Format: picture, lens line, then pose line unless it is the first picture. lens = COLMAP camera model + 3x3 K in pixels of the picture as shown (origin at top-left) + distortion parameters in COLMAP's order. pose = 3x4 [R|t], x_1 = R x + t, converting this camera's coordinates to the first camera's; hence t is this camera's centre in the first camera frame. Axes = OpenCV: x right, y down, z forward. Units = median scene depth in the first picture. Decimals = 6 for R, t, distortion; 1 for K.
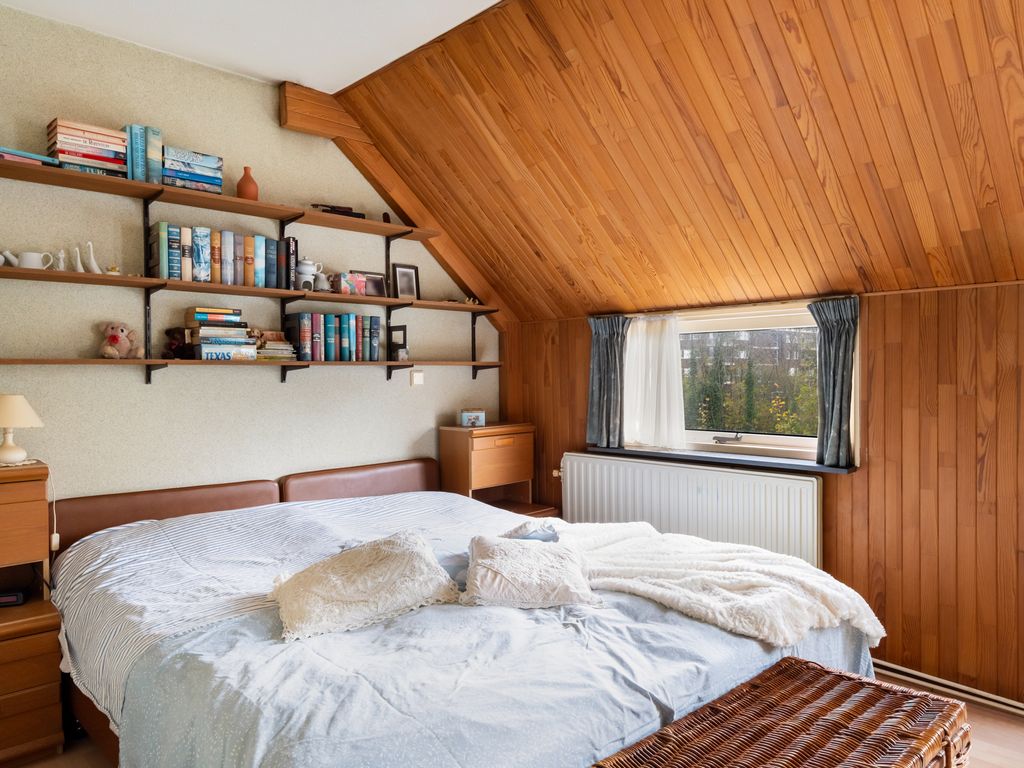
lens RADIAL K [[699.8, 0, 512.0], [0, 699.8, 384.0], [0, 0, 1]] dist [0.014315, -0.004539]
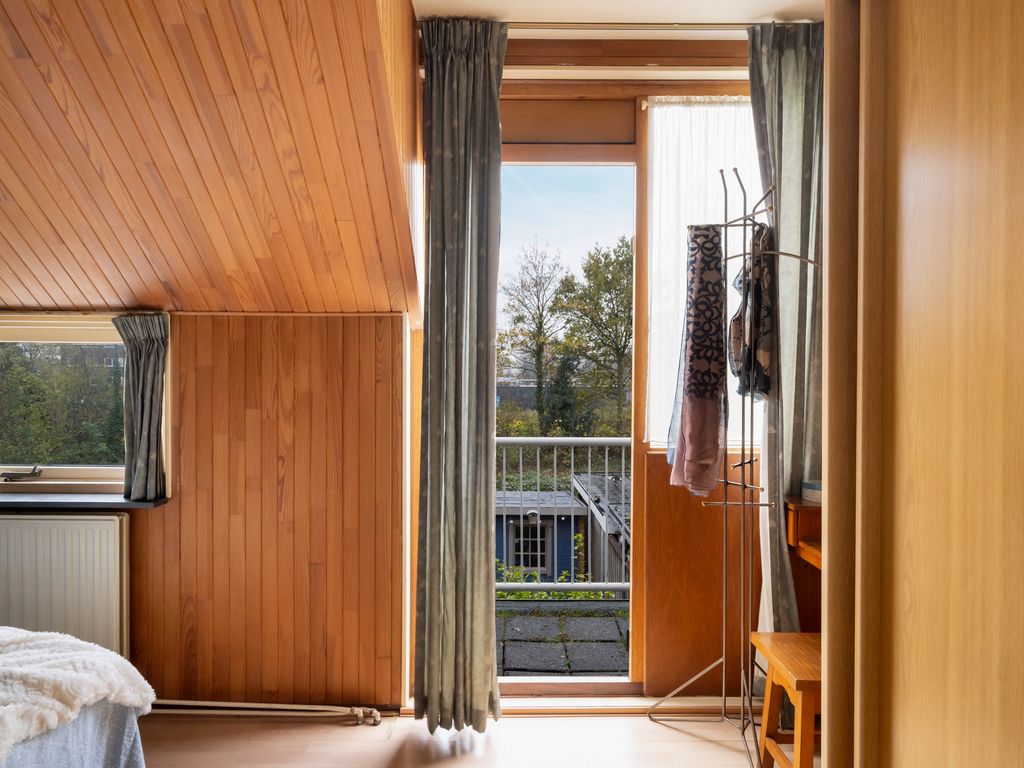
lens RADIAL K [[614.6, 0, 513.9], [0, 614.6, 395.9], [0, 0, 1]] dist [-0.001679, 0.001317]
pose [[0.686793, -0.000751, 0.726853, 0.233929], [-0.002853, 0.999989, 0.003729, -0.022916], [-0.726847, -0.004635, 0.686783, 0.121092]]
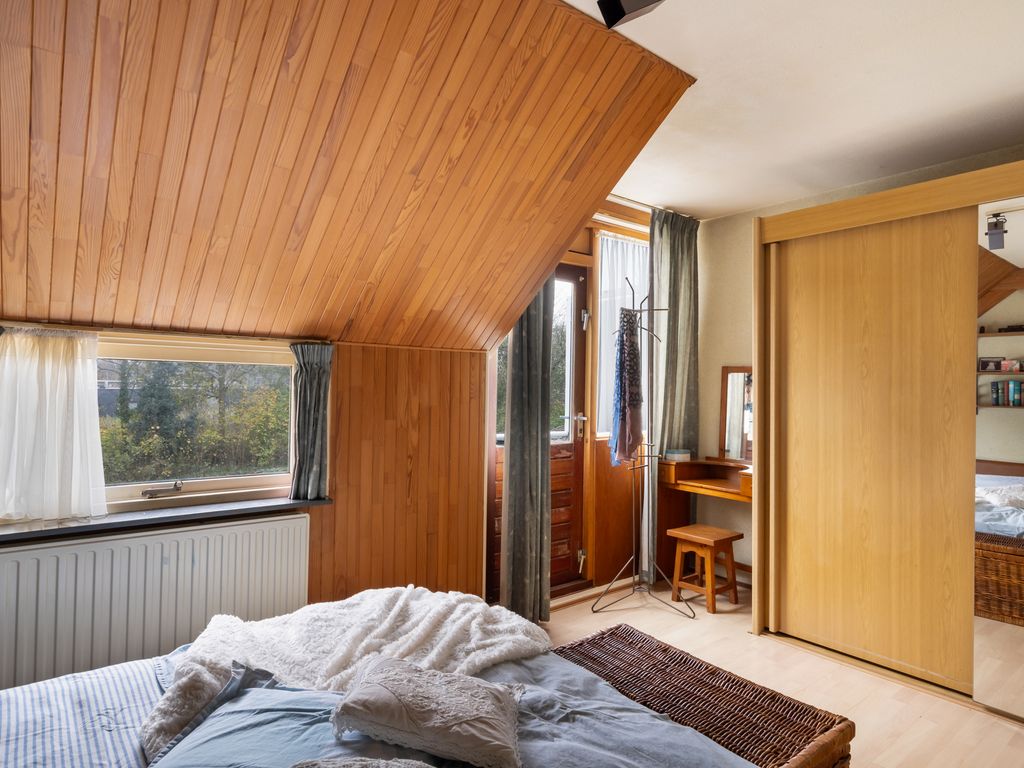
lens RADIAL K [[600.7, 0, 512.0], [0, 600.7, 384.0], [0, 0, 1]] dist [0.003407, 0.000943]
pose [[0.087477, 0.020845, 0.995948, -0.470491], [-0.000531, 0.999782, -0.020878, -0.042977], [-0.996166, 0.001298, 0.087469, 0.678237]]
